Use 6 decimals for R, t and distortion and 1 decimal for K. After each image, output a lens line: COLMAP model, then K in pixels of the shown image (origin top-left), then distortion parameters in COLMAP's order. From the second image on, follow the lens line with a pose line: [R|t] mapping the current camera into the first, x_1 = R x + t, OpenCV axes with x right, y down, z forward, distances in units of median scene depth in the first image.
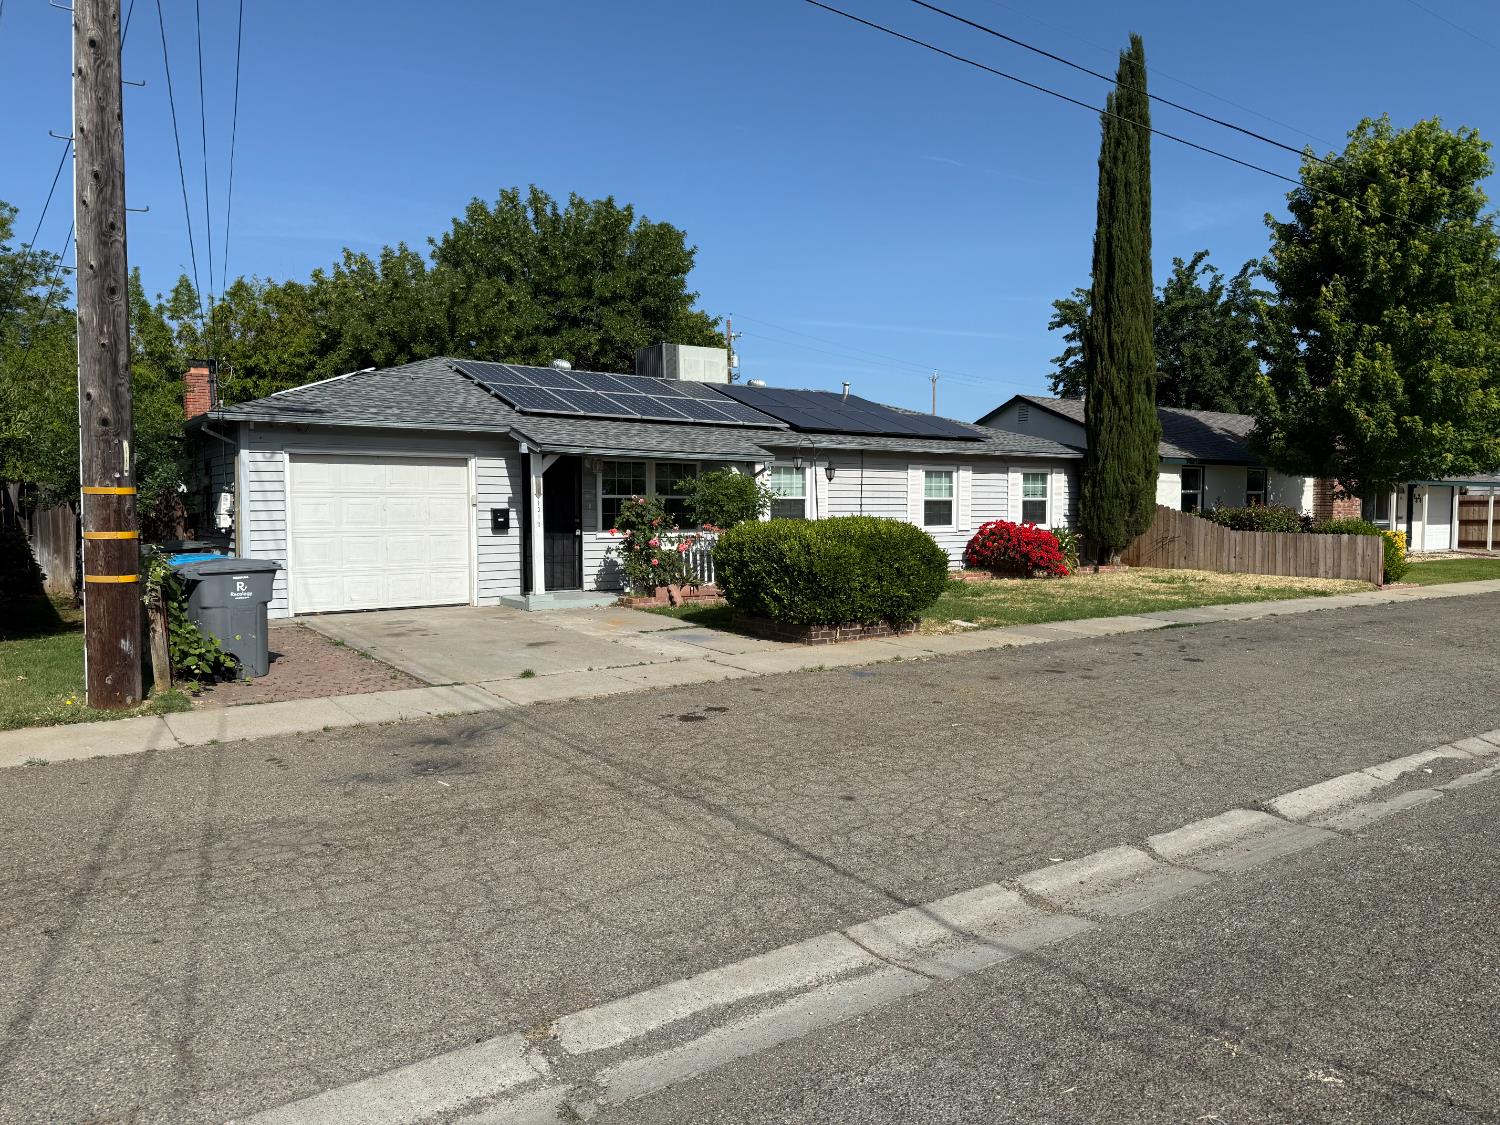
lens RADIAL K [[1056.0, 0, 750.0], [0, 1056.0, 562.5], [0, 0, 1]] dist [0.092165, 0.000014]
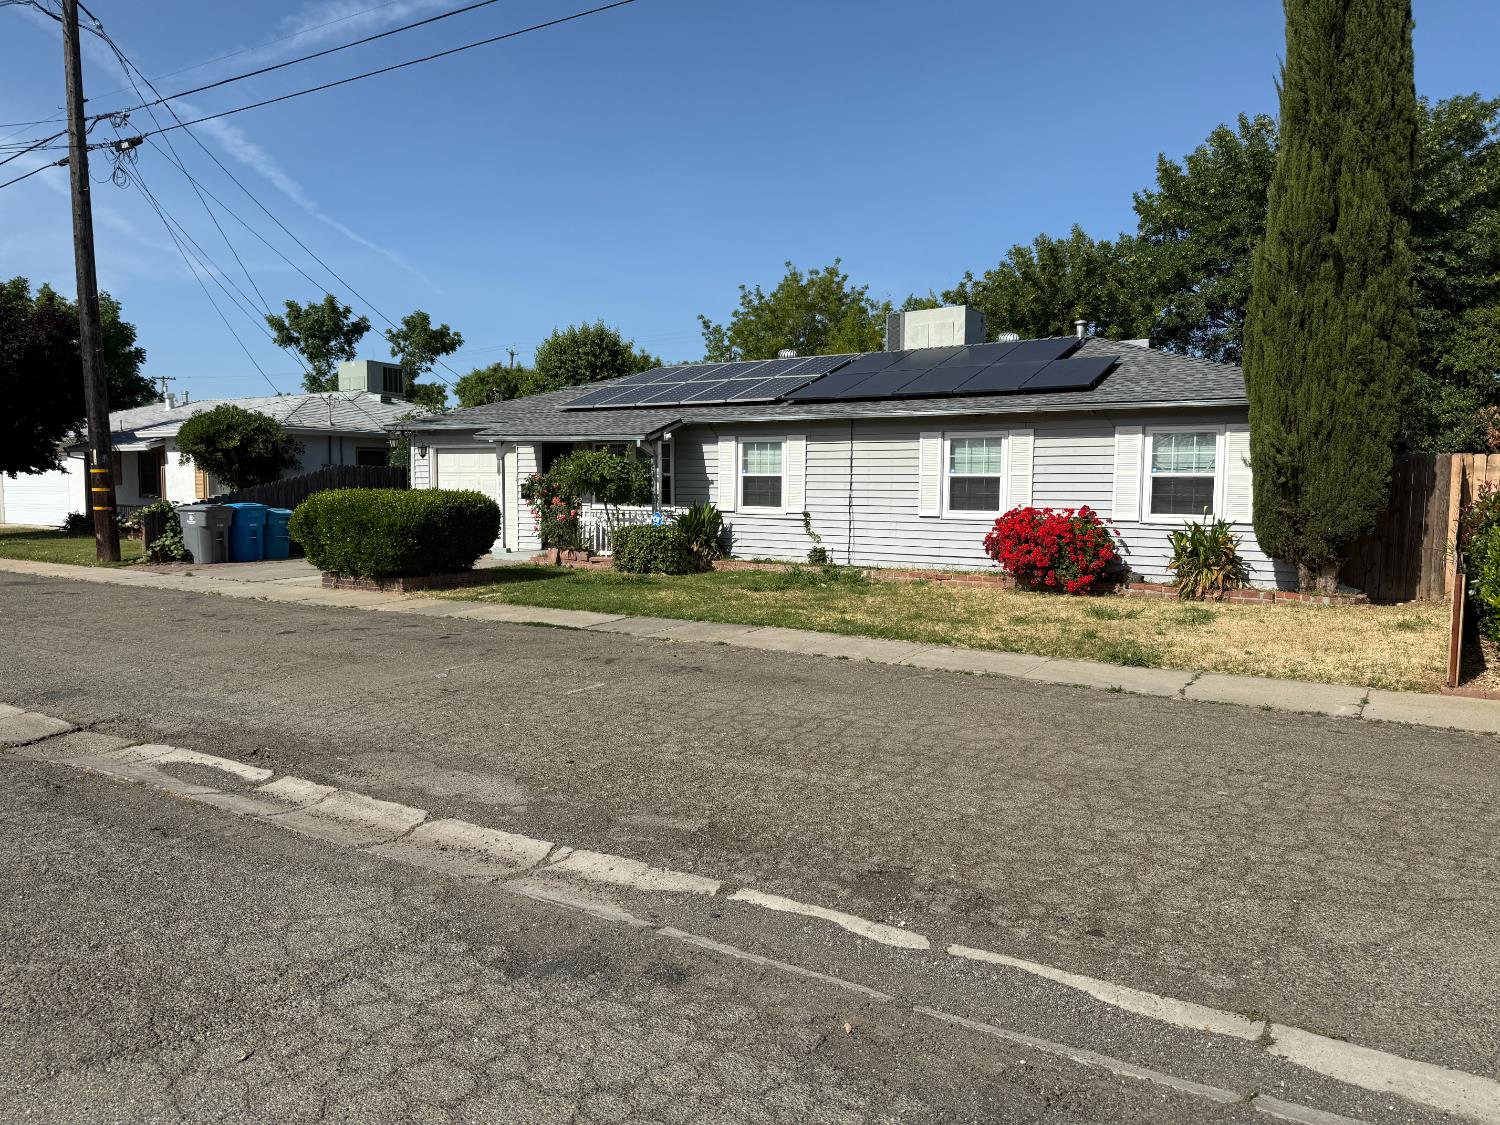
lens RADIAL K [[1056.0, 0, 750.0], [0, 1056.0, 562.5], [0, 0, 1]] dist [0.092165, 0.000014]
pose [[0.354303, 0.069784, -0.932523, 0.875312], [-0.058542, 0.996911, 0.052360, -0.030032], [0.933296, 0.036041, 0.357294, 0.616985]]
